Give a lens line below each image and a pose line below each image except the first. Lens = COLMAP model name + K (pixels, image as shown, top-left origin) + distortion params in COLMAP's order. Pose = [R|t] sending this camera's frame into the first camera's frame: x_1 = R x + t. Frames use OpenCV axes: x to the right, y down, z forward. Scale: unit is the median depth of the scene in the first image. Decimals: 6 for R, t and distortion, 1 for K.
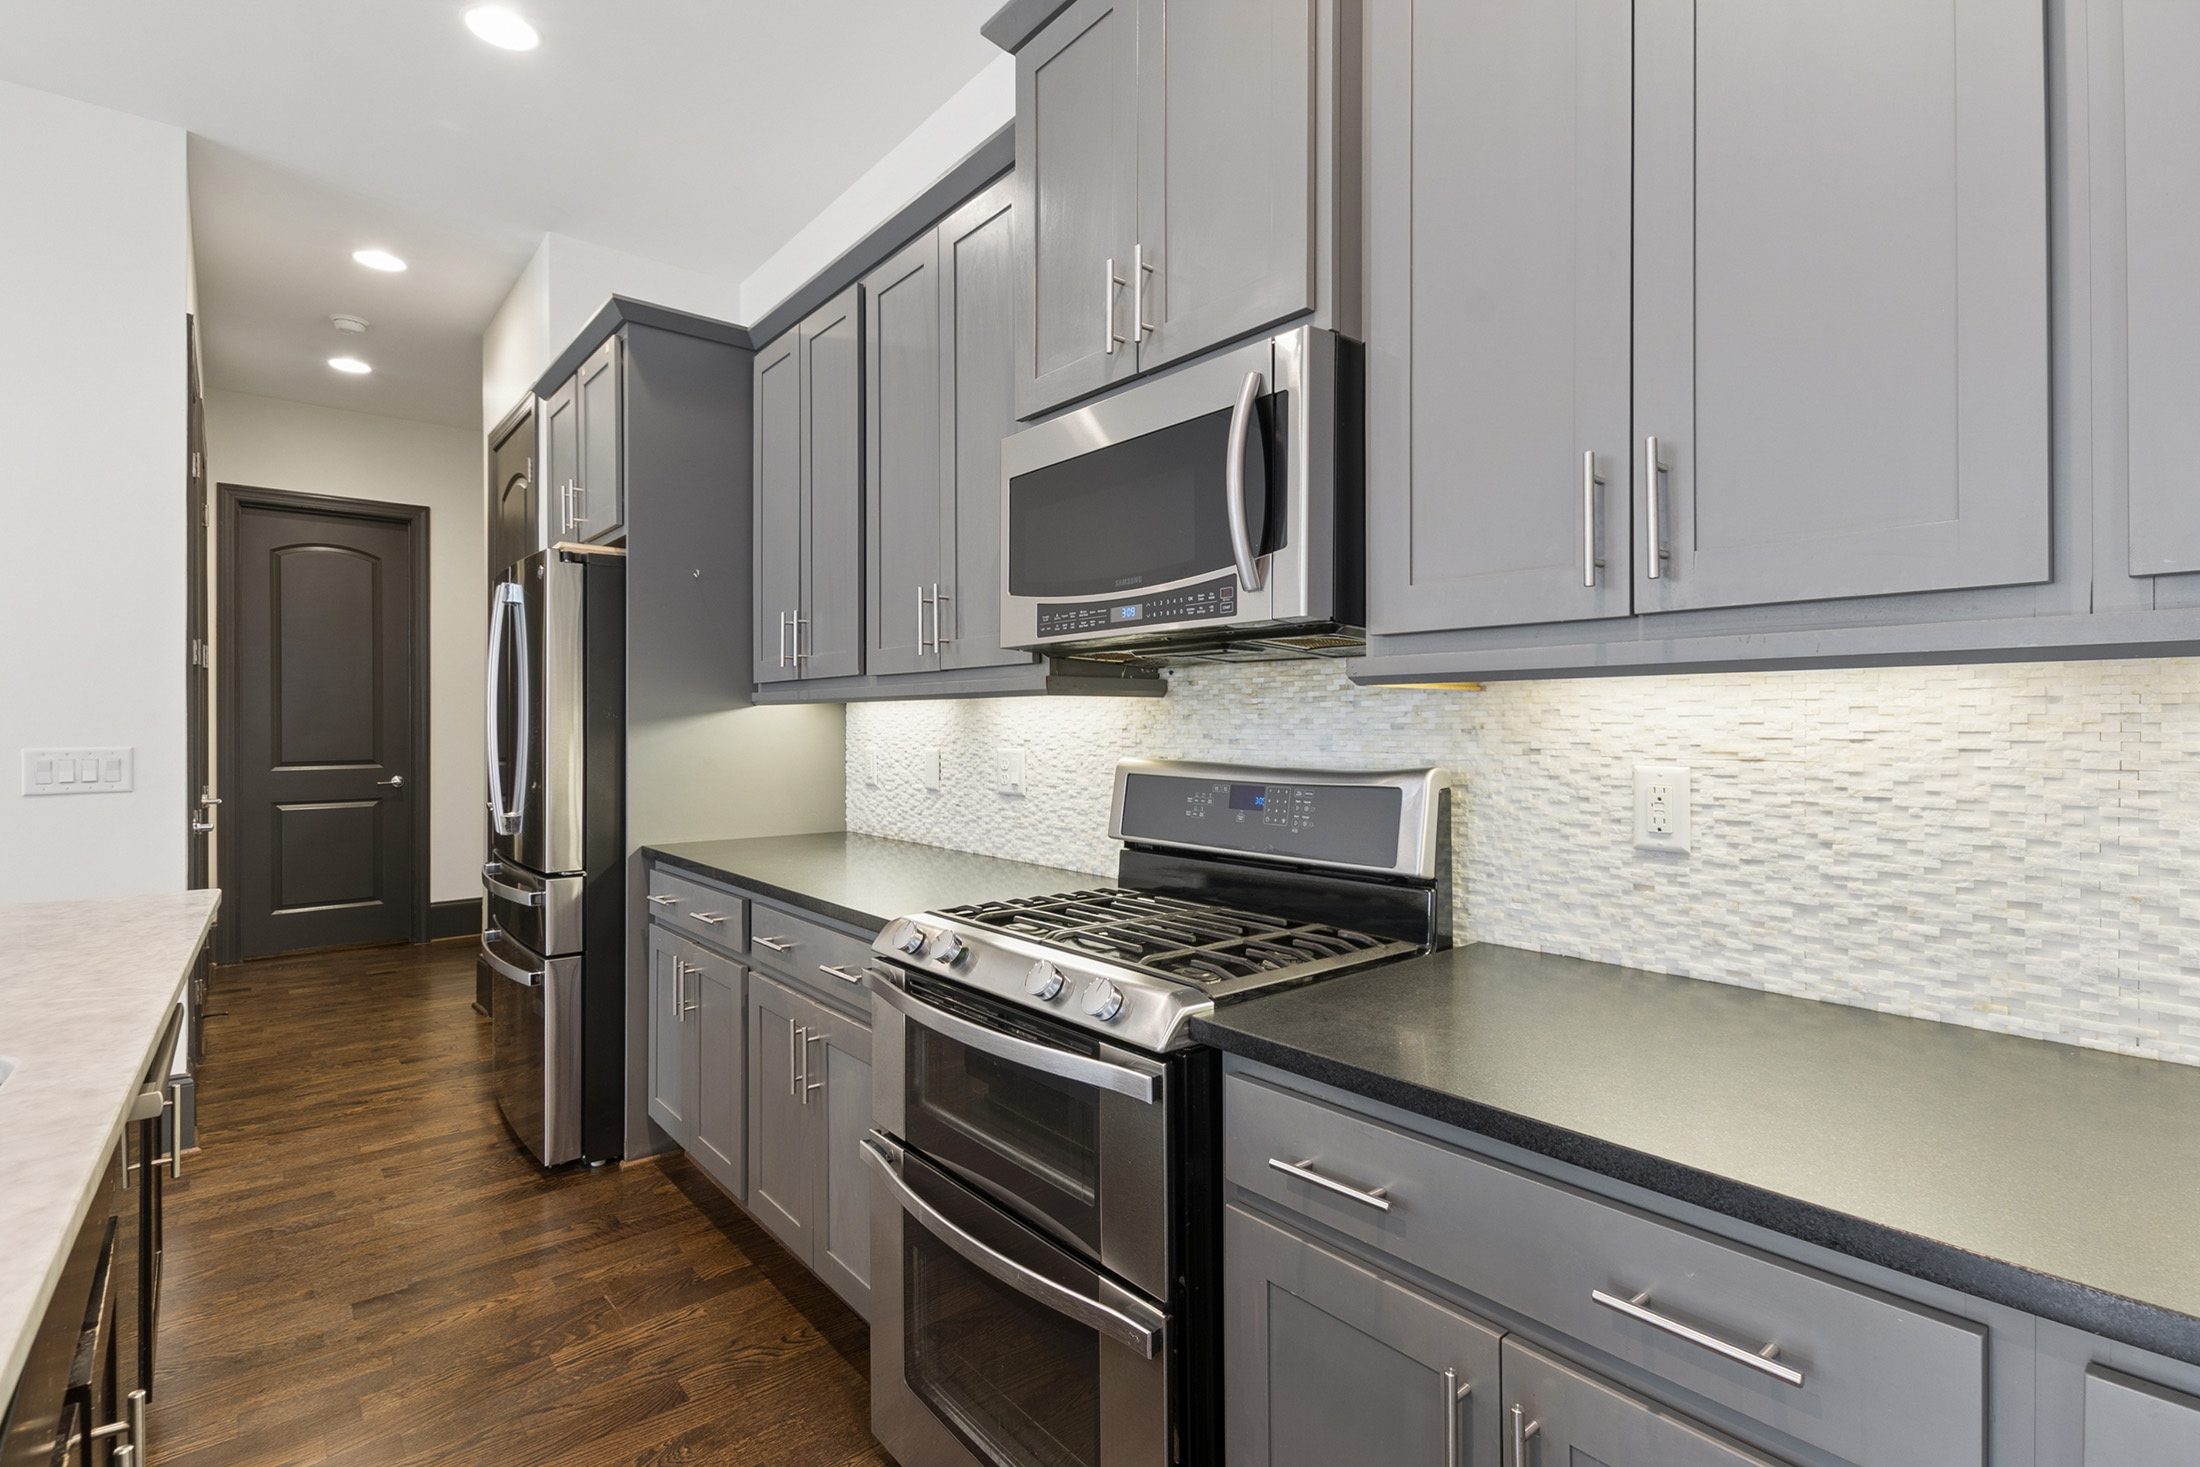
lens RADIAL K [[1063.8, 0, 1109.8], [0, 1063.8, 716.5], [0, 0, 1]] dist [0.013733, -0.002149]
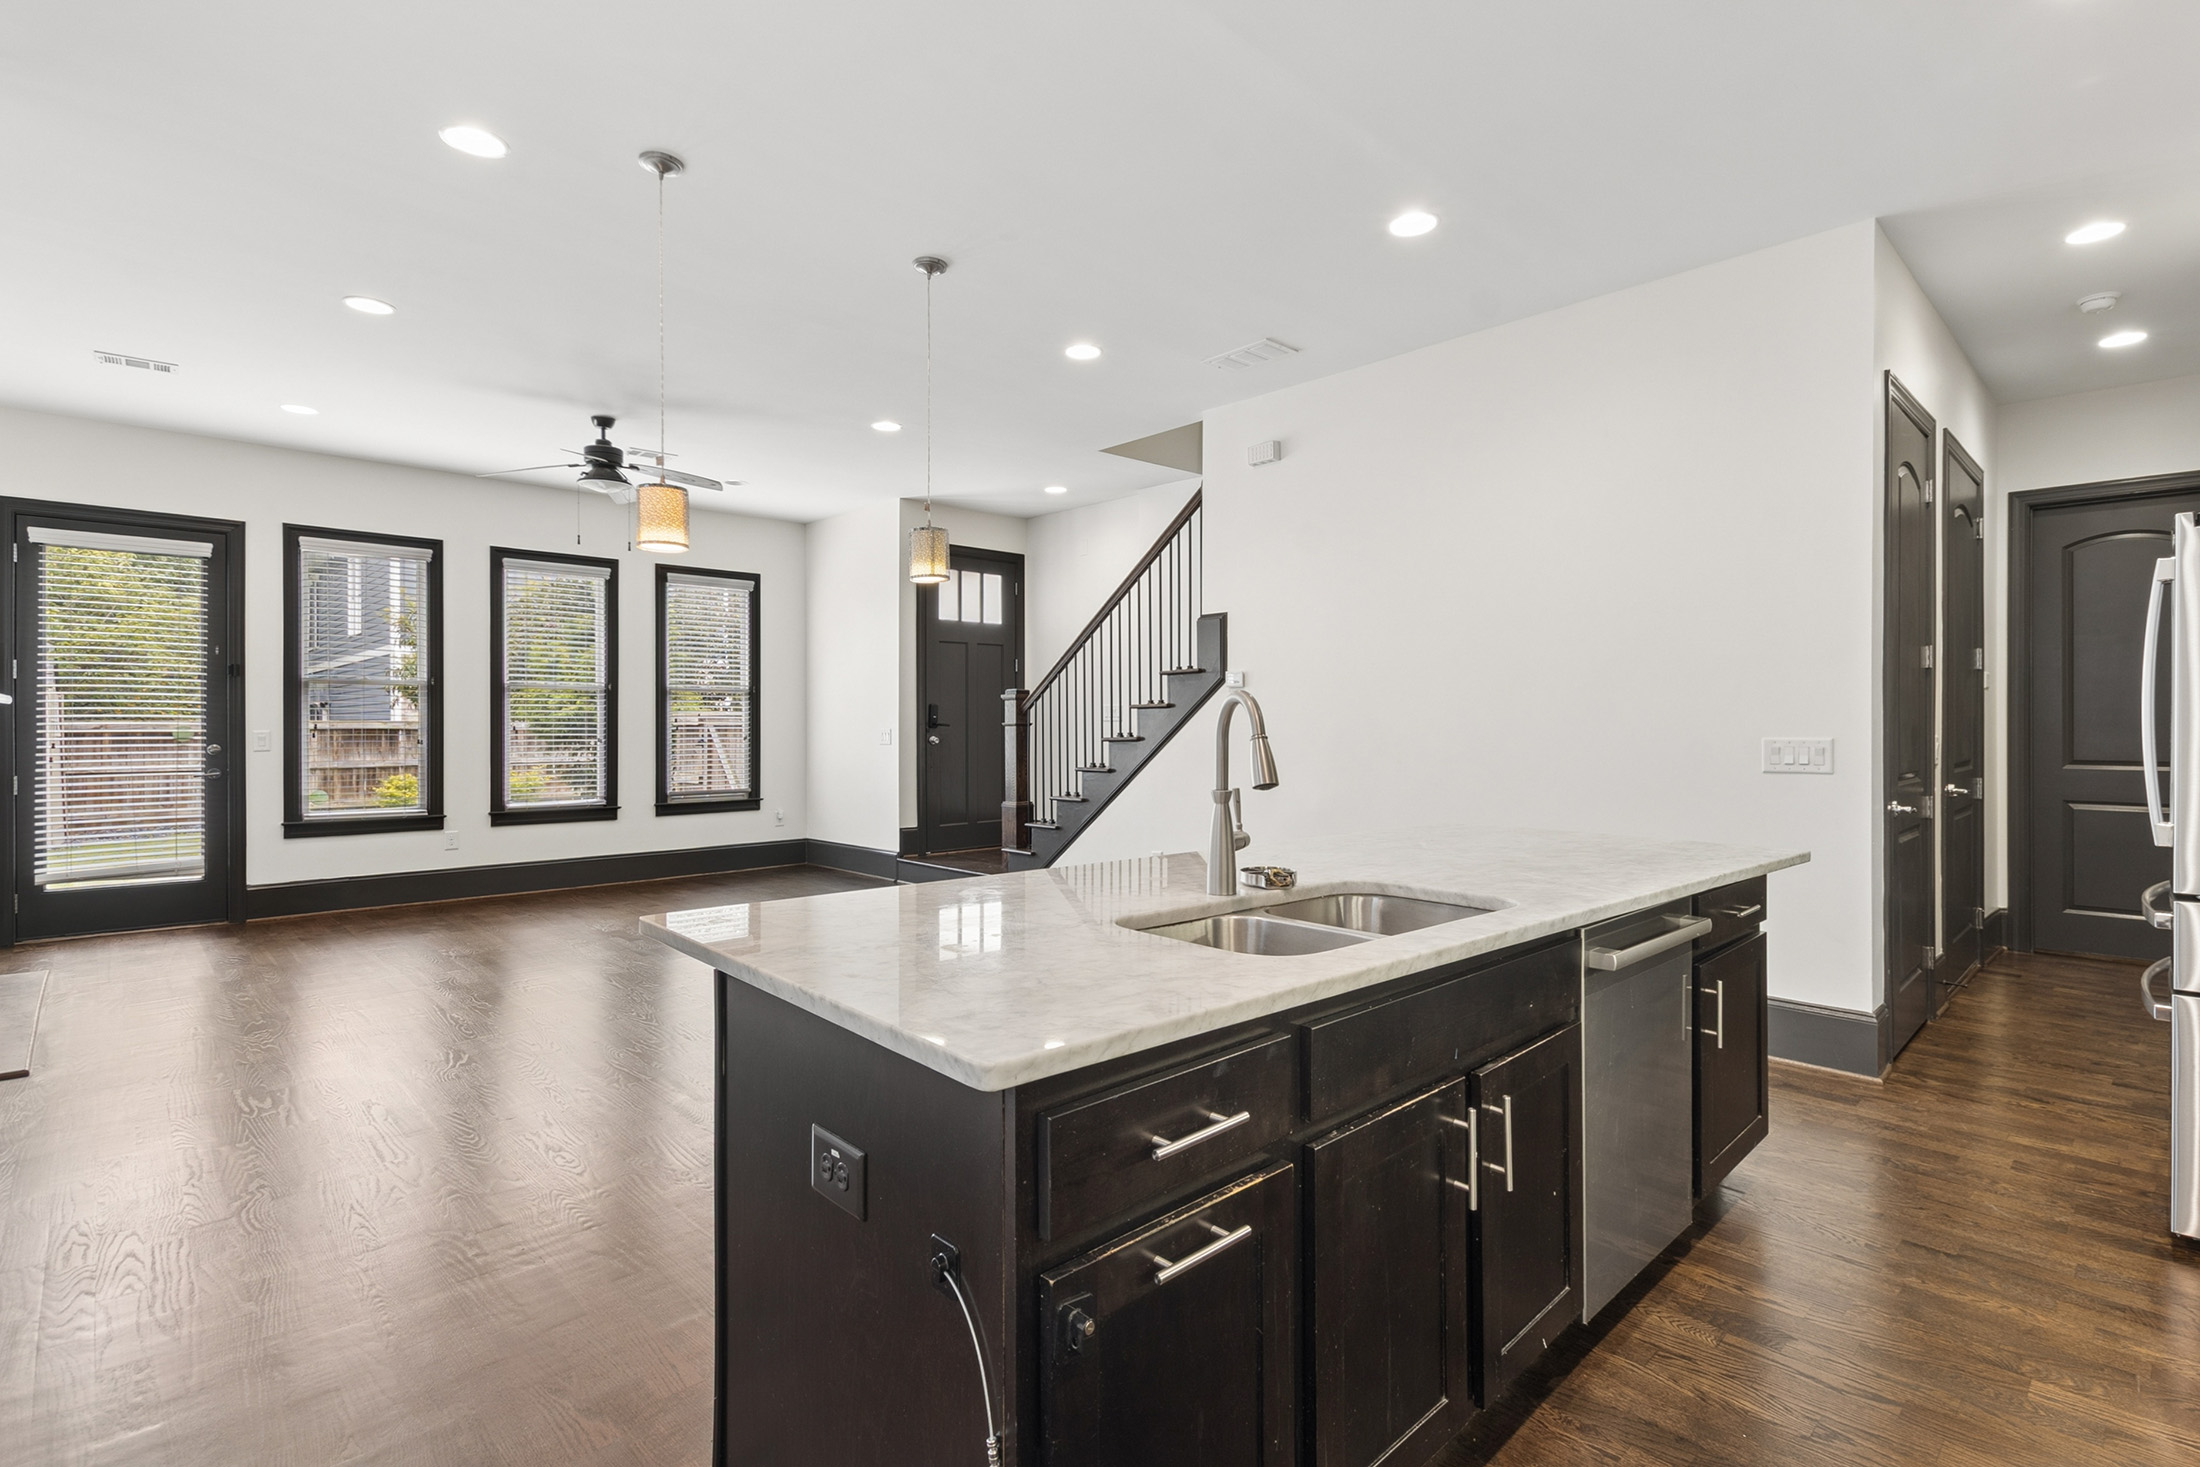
lens RADIAL K [[1063.8, 0, 1097.6], [0, 1063.8, 720.2], [0, 0, 1]] dist [0.013733, -0.002149]
pose [[0.037607, -0.000572, -0.999292, 0.374599], [0.002610, 0.999996, -0.000475, 0.007357], [0.999289, -0.002590, 0.037609, 0.125790]]
